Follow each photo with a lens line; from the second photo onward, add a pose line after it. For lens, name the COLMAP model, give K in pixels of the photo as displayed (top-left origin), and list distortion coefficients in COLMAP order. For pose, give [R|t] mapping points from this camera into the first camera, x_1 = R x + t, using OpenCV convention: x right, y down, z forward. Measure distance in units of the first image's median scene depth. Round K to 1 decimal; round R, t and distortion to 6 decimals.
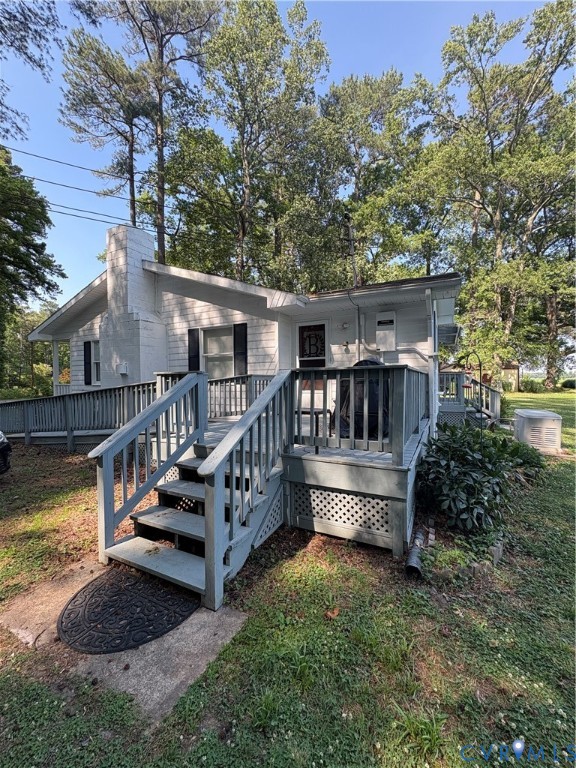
lens RADIAL K [[305.3, 0, 288.0], [0, 305.3, 384.0], [0, 0, 1]] dist [-0.001110, -0.000011]
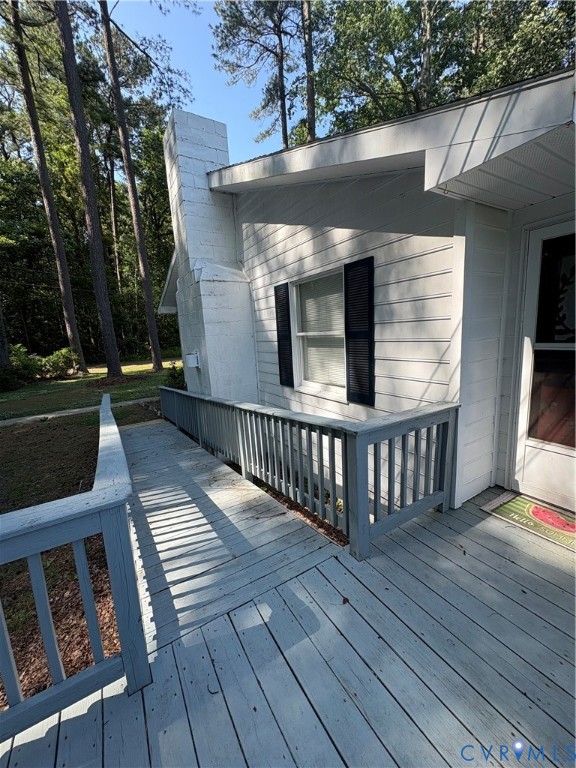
lens RADIAL K [[305.3, 0, 288.0], [0, 305.3, 384.0], [0, 0, 1]] dist [-0.001110, -0.000011]
pose [[0.854327, 0.051720, -0.517155, -0.004643], [0.040803, 0.985291, 0.165944, -0.027139], [0.518131, -0.162872, 0.839651, 0.147192]]
